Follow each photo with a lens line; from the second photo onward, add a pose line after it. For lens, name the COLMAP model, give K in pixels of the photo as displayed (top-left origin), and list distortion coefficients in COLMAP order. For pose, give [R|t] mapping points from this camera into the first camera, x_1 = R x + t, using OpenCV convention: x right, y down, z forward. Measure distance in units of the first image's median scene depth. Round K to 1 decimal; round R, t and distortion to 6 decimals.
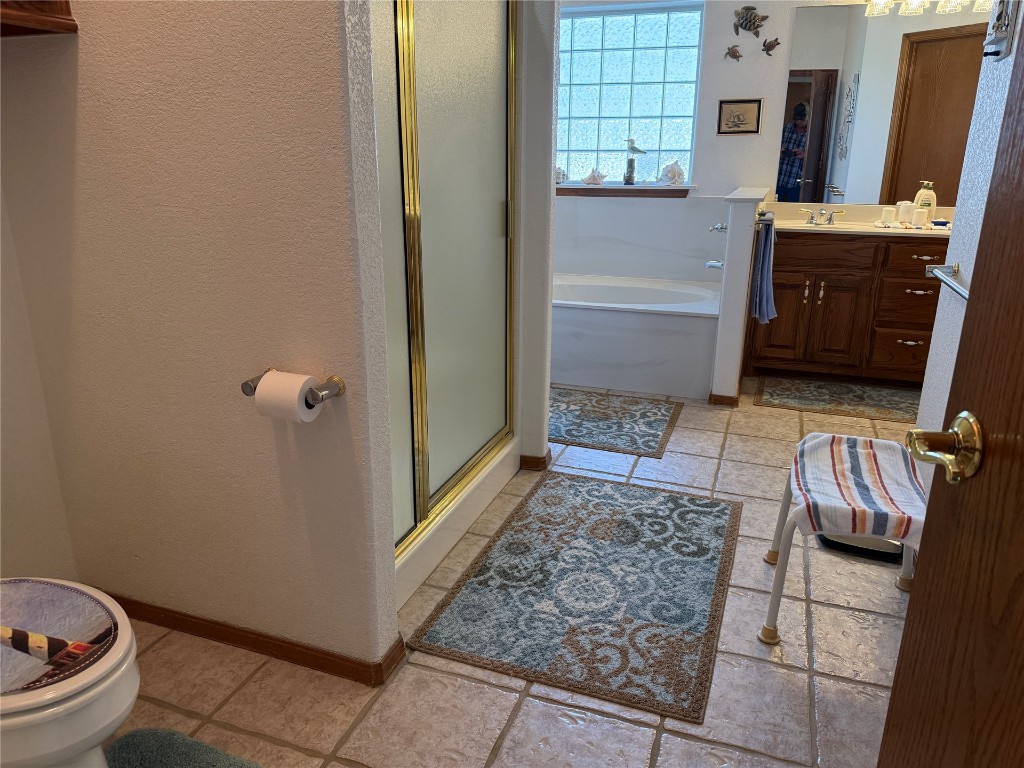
lens RADIAL K [[719.5, 0, 512.2], [0, 719.5, 376.4], [0, 0, 1]] dist [0.076760, -0.092625]
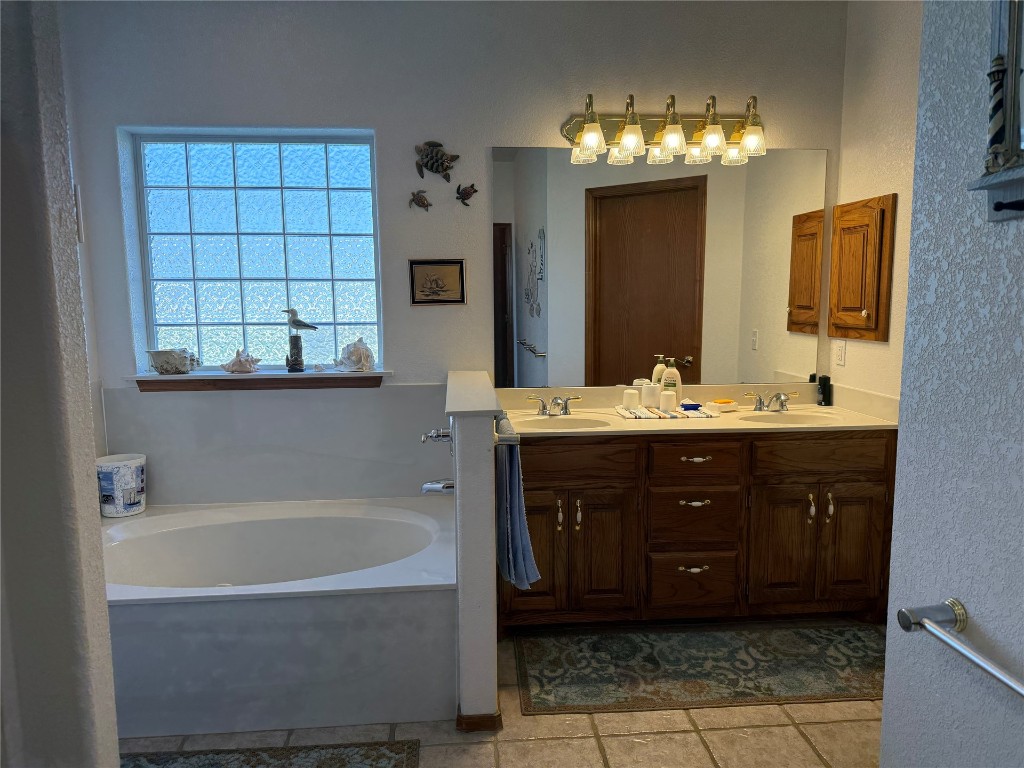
lens RADIAL K [[719.5, 0, 502.0], [0, 719.5, 386.8], [0, 0, 1]] dist [0.076760, -0.092625]
pose [[0.913825, -0.069429, 0.400129, 0.072369], [0.135760, 0.980820, -0.139863, -0.144098], [-0.382744, 0.182131, 0.905724, 0.339972]]
